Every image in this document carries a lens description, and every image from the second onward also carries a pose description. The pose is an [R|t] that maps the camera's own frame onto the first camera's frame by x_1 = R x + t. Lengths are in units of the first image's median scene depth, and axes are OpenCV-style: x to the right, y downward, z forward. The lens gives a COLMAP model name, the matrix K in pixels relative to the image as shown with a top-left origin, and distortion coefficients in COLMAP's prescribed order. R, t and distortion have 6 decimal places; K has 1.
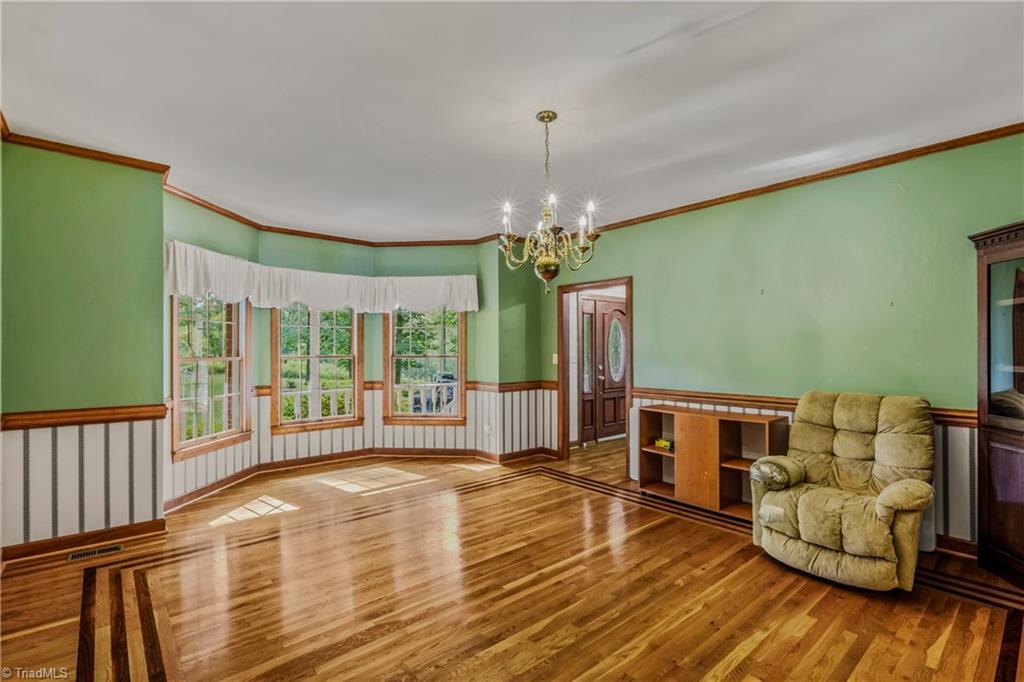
lens RADIAL K [[475.0, 0, 513.6], [0, 475.0, 348.5], [0, 0, 1]] dist [-0.002095, 0.000003]
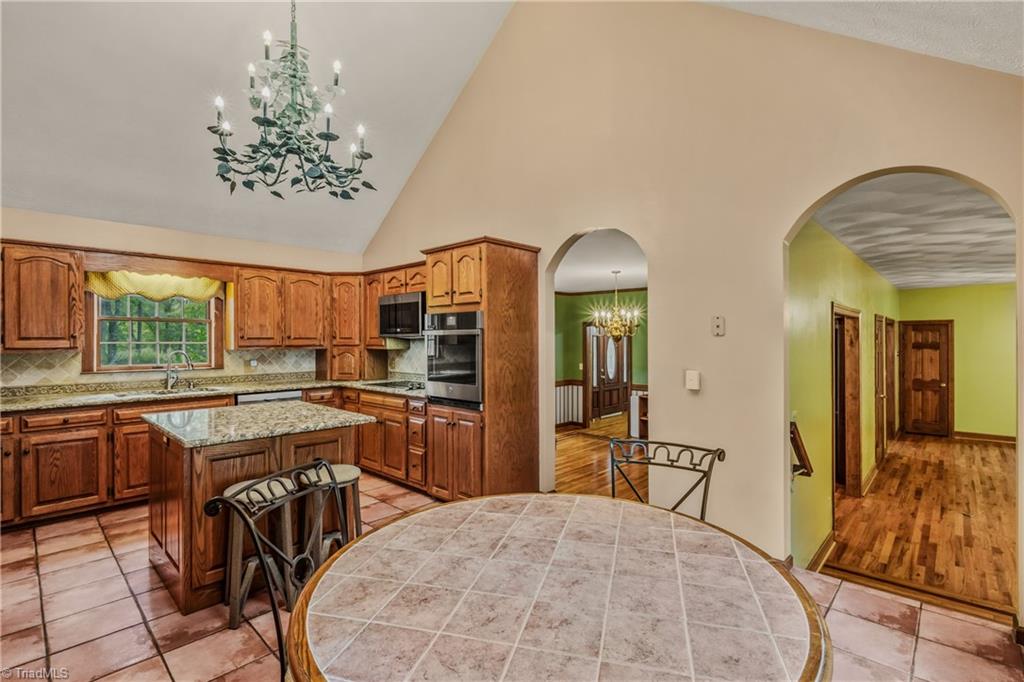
lens RADIAL K [[472.8, 0, 514.4], [0, 472.8, 343.3], [0, 0, 1]] dist [-0.003996, -0.000680]
pose [[0.994346, -0.000760, 0.106182, -0.355754], [-0.000335, 0.999947, 0.010300, -0.085131], [-0.106185, -0.010277, 0.994293, -0.664851]]
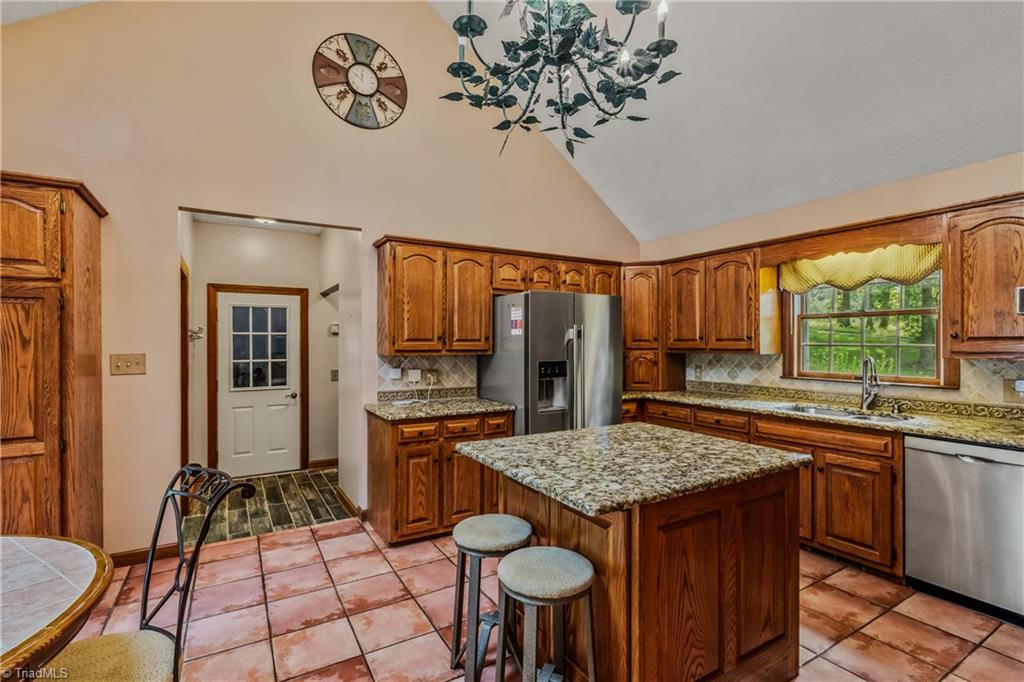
lens RADIAL K [[477.9, 0, 512.0], [0, 477.9, 341.0], [0, 0, 1]] dist [-0.004326, -0.000272]
pose [[-0.175921, 0.000567, -0.984404, -0.191240], [0.004225, 0.999991, -0.000179, -0.084275], [0.984395, -0.004191, -0.175922, -0.095862]]
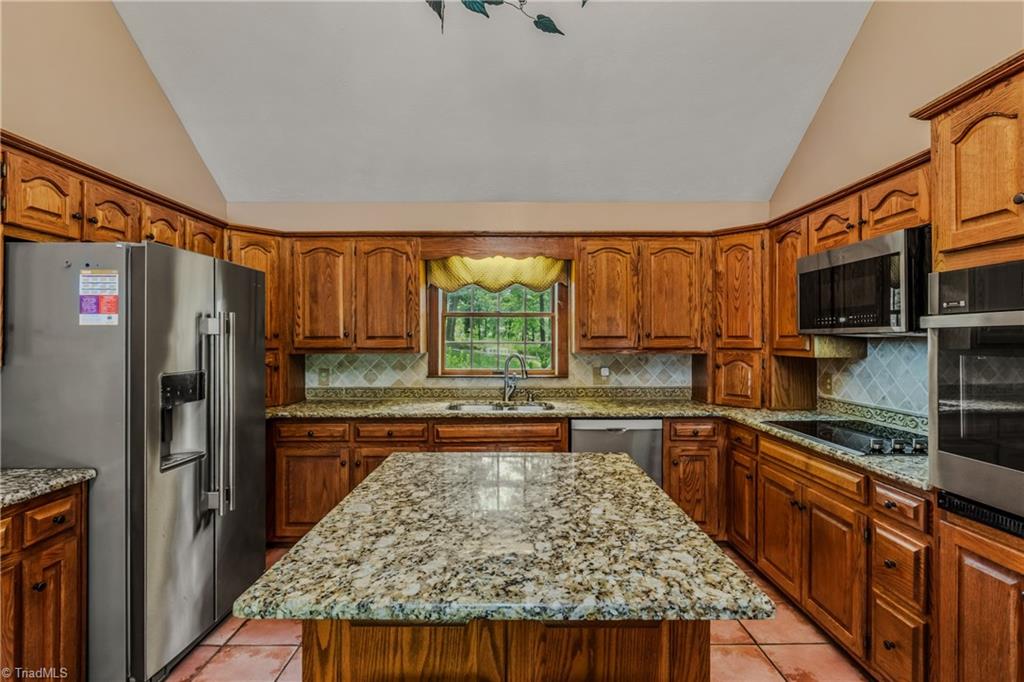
lens RADIAL K [[491.0, 0, 513.4], [0, 491.0, 337.1], [0, 0, 1]] dist [-0.001068, -0.000120]
pose [[0.761198, -0.000967, -0.648519, -0.417165], [0.000217, 0.999999, -0.001236, -0.084375], [0.648520, 0.000800, 0.761198, -0.286545]]
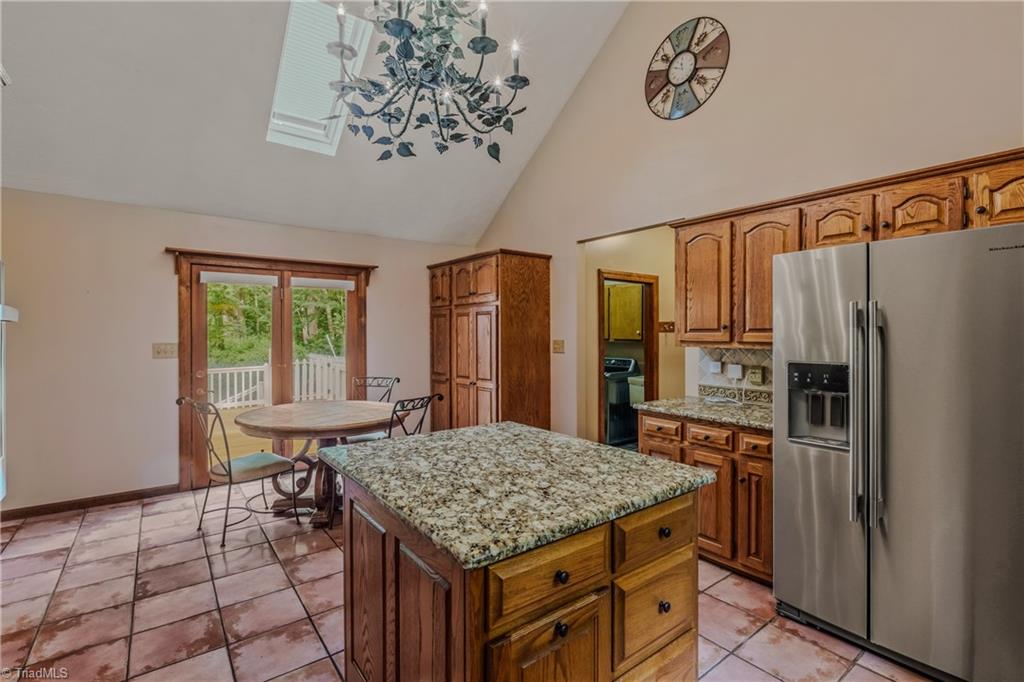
lens RADIAL K [[467.5, 0, 514.2], [0, 467.5, 334.6], [0, 0, 1]] dist [-0.002009, -0.000137]
pose [[-0.998379, 0.004658, 0.056719, -0.633225], [0.004720, 0.999988, 0.000952, -0.082380], [-0.056714, 0.001218, -0.998390, 0.259223]]
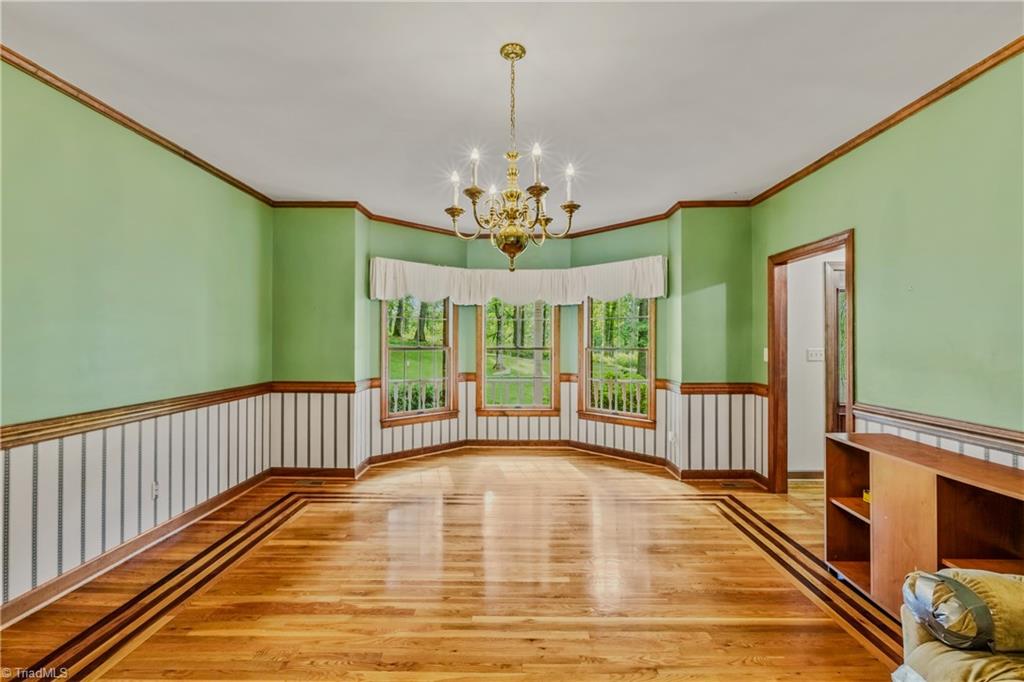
lens RADIAL K [[467.2, 0, 512.1], [0, 467.2, 338.2], [0, 0, 1]] dist [-0.002377, -0.000692]
pose [[0.748817, -0.001342, -0.662775, 0.315559], [-0.002402, 0.999986, -0.004739, -0.000080], [0.662772, 0.005140, 0.748803, 0.217982]]
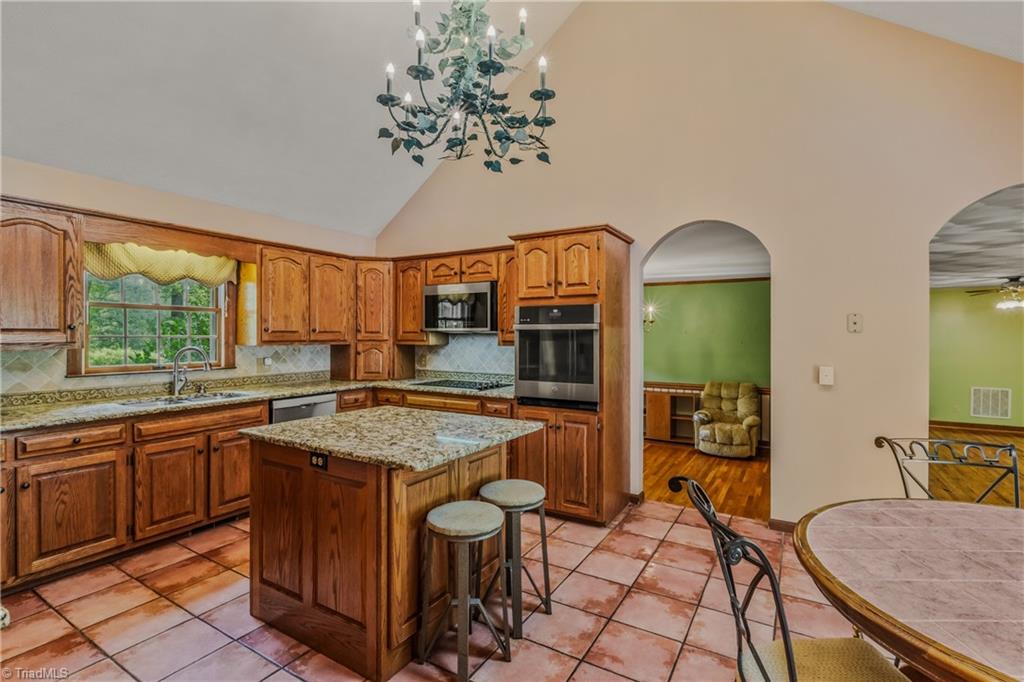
lens RADIAL K [[477.9, 0, 512.0], [0, 477.9, 341.0], [0, 0, 1]] dist [-0.004326, -0.000272]
pose [[0.949767, 0.001639, 0.312954, -0.642299], [-0.006533, 0.999872, 0.014590, -0.083902], [-0.312890, -0.015902, 0.949656, -0.552415]]
